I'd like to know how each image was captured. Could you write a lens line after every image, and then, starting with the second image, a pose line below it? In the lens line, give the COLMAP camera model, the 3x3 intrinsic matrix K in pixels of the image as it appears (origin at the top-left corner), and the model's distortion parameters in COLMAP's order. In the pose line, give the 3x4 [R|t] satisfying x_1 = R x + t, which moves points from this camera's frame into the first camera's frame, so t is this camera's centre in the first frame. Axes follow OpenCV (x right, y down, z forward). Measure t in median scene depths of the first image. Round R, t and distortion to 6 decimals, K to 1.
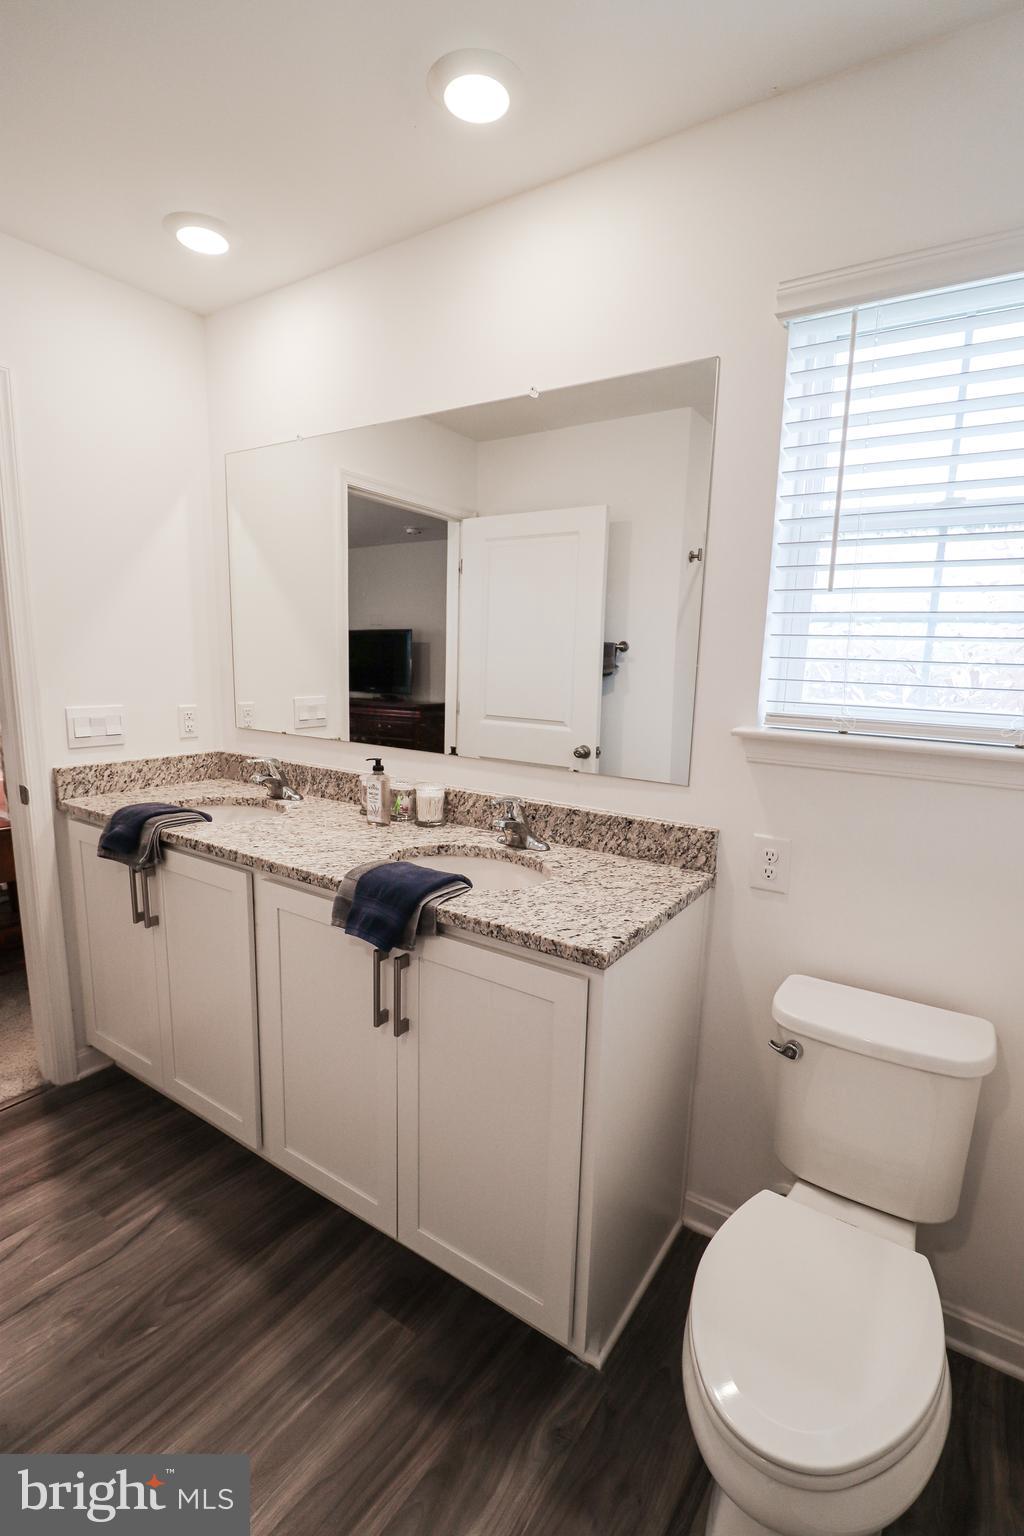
lens RADIAL K [[715.3, 0, 515.1], [0, 715.3, 769.7], [0, 0, 1]] dist [-0.004214, -0.005401]
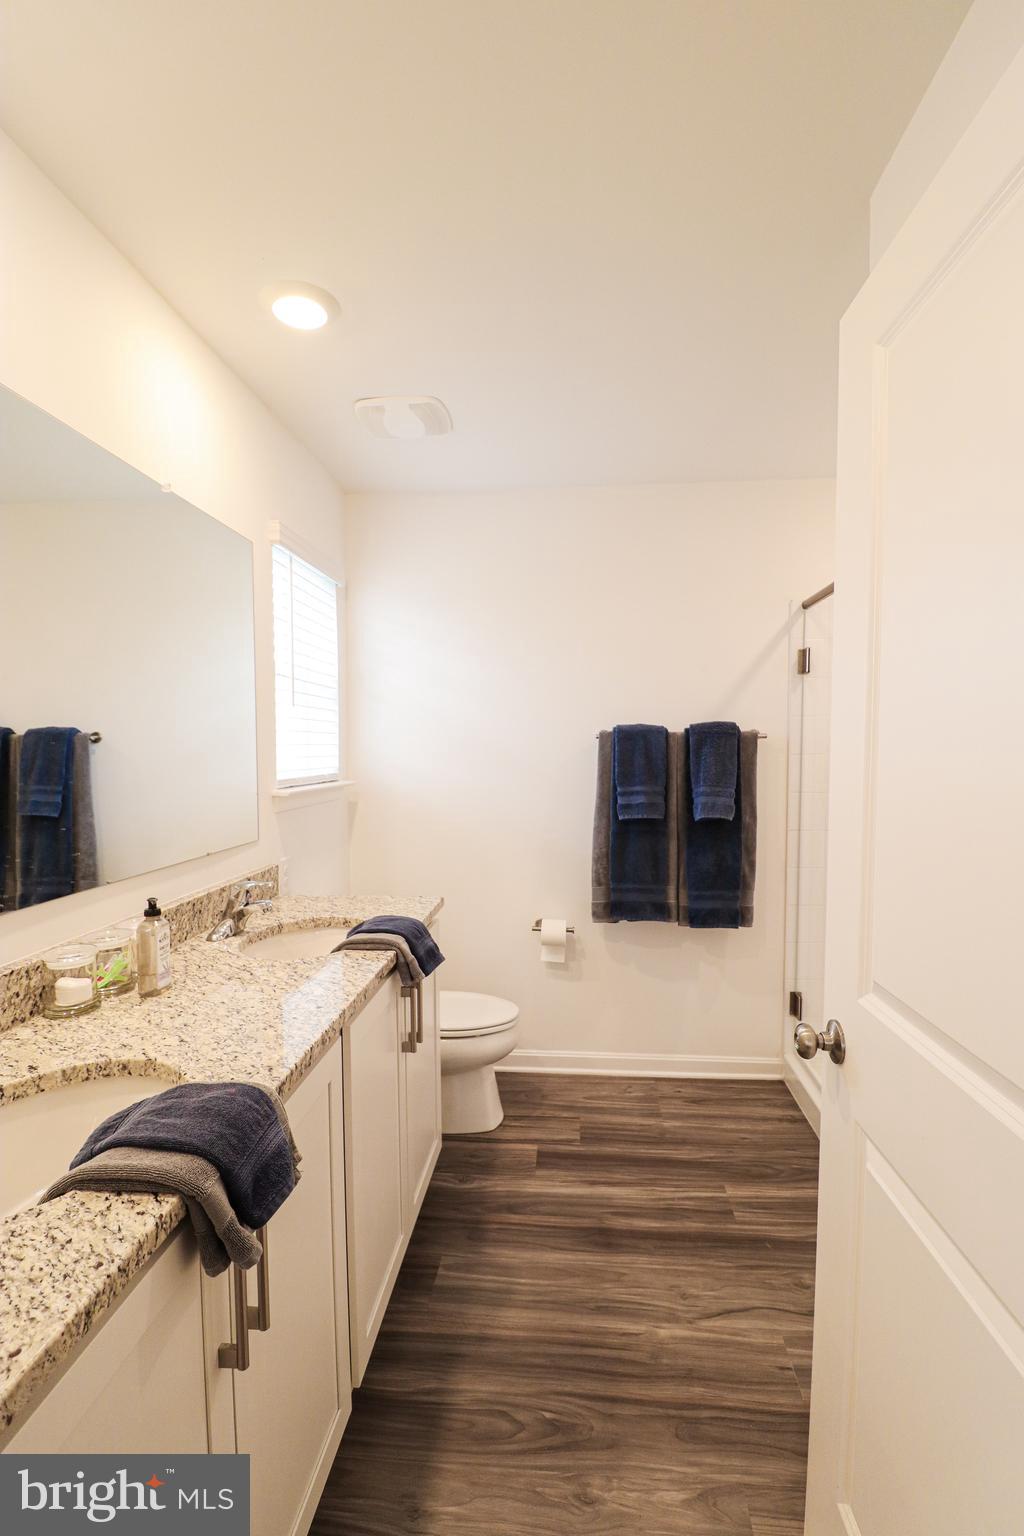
lens RADIAL K [[715.3, 0, 510.6], [0, 715.3, 772.2], [0, 0, 1]] dist [-0.004214, -0.005401]
pose [[-0.470393, -0.060913, 0.880352, -1.296610], [0.138946, 0.980058, 0.142054, -0.253359], [-0.871449, 0.189143, -0.452549, 1.306751]]
